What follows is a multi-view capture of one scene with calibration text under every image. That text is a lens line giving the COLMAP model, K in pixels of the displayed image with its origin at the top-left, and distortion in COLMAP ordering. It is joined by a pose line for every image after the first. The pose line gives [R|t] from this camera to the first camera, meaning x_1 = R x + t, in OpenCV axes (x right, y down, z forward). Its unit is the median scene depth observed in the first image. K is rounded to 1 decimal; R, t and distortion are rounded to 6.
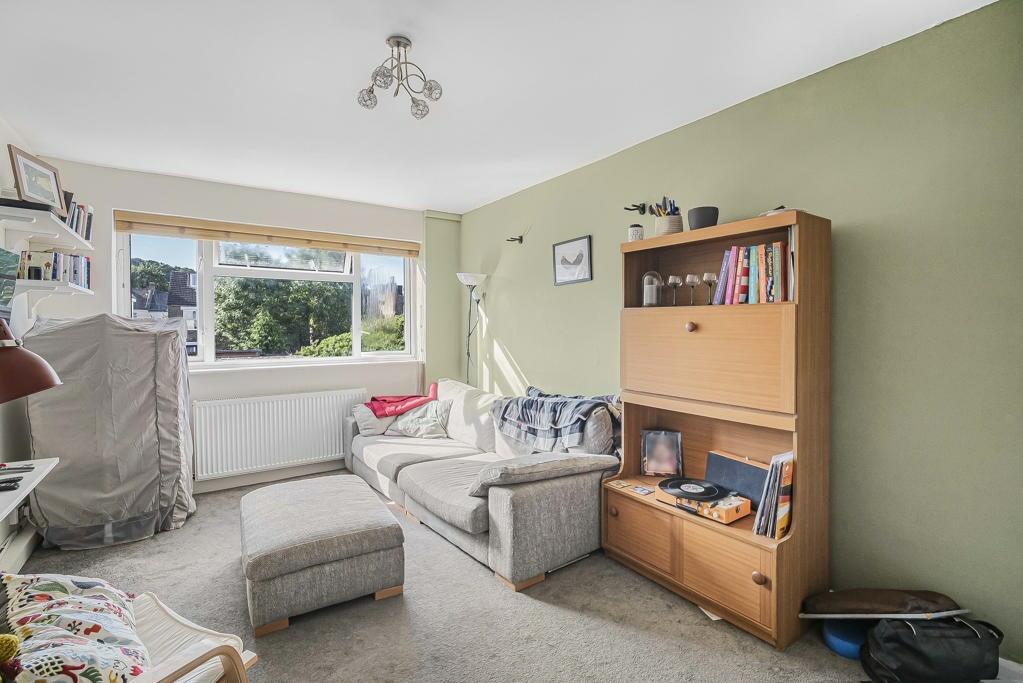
lens RADIAL K [[465.4, 0, 511.5], [0, 465.4, 341.5], [0, 0, 1]] dist [-0.001953, -0.000494]
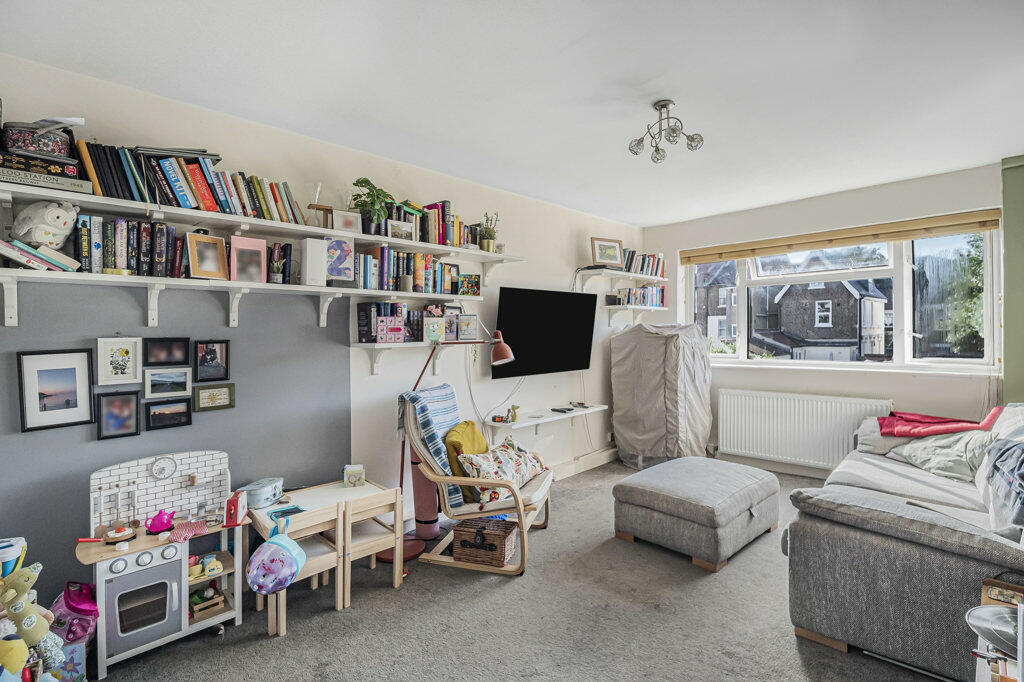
lens RADIAL K [[464.1, 0, 501.9], [0, 464.1, 335.2], [0, 0, 1]] dist [-0.018923, -0.001265]
pose [[0.181619, 0.001901, -0.983367, 0.566651], [-0.016178, 0.999869, -0.001055, -0.009277], [0.983236, 0.016101, 0.181626, 0.225737]]
